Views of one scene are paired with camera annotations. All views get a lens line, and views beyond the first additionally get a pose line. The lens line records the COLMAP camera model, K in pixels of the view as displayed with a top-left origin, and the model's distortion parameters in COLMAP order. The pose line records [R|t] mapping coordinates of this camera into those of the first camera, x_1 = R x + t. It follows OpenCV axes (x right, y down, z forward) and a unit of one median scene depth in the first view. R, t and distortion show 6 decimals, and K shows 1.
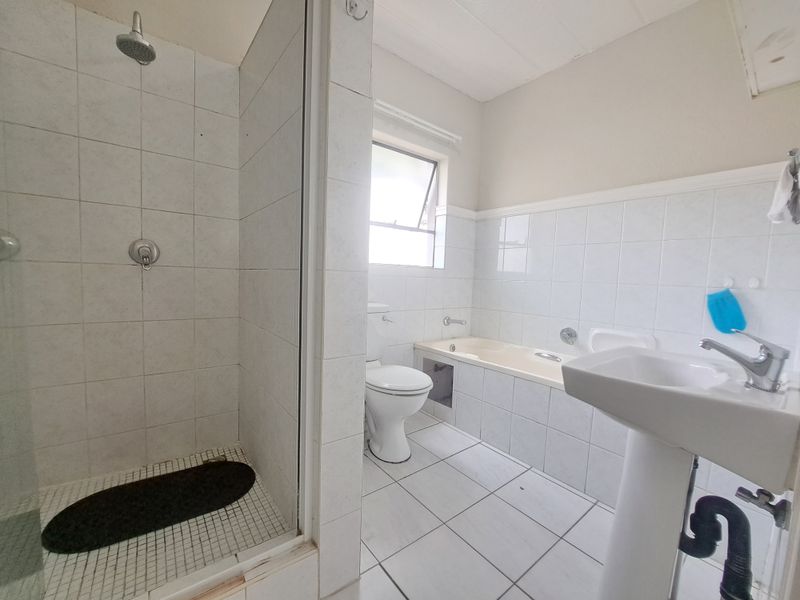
lens RADIAL K [[320.6, 0, 392.1], [0, 320.6, 299.9], [0, 0, 1]] dist [-0.020212, 0.000687]
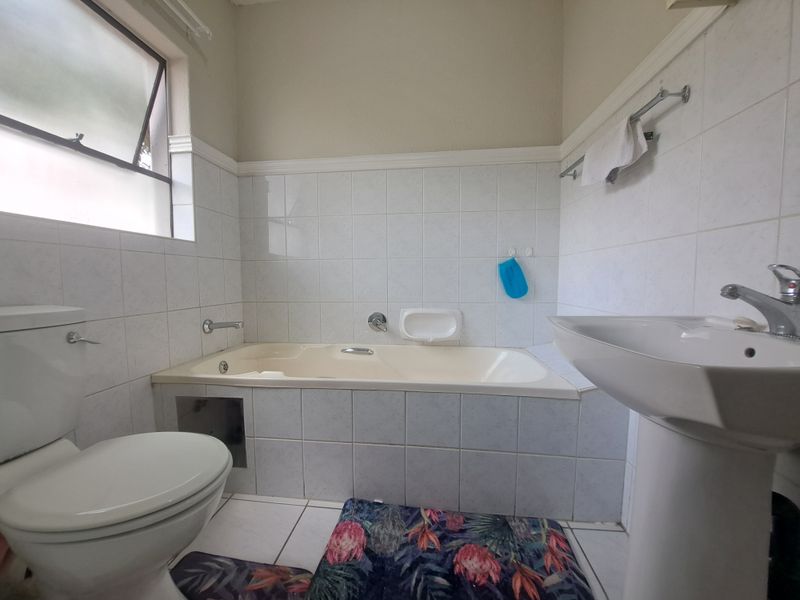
lens RADIAL K [[321.6, 0, 393.5], [0, 321.6, 299.3], [0, 0, 1]] dist [-0.019571, -0.000189]
pose [[0.695041, -0.085130, 0.713913, -0.021582], [0.082080, 0.995869, 0.038841, 0.022389], [-0.714270, 0.031602, 0.699157, 0.366916]]
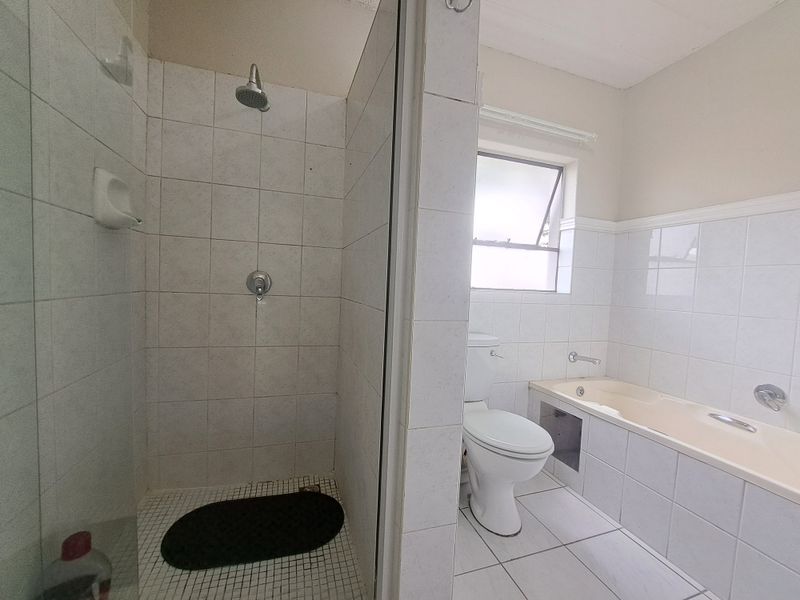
lens RADIAL K [[320.6, 0, 392.1], [0, 320.6, 299.9], [0, 0, 1]] dist [-0.020212, 0.000687]
pose [[0.941682, 0.020391, -0.335885, 0.006149], [-0.032925, 0.998956, -0.031664, -0.047521], [0.334888, 0.040877, 0.941371, 0.085752]]
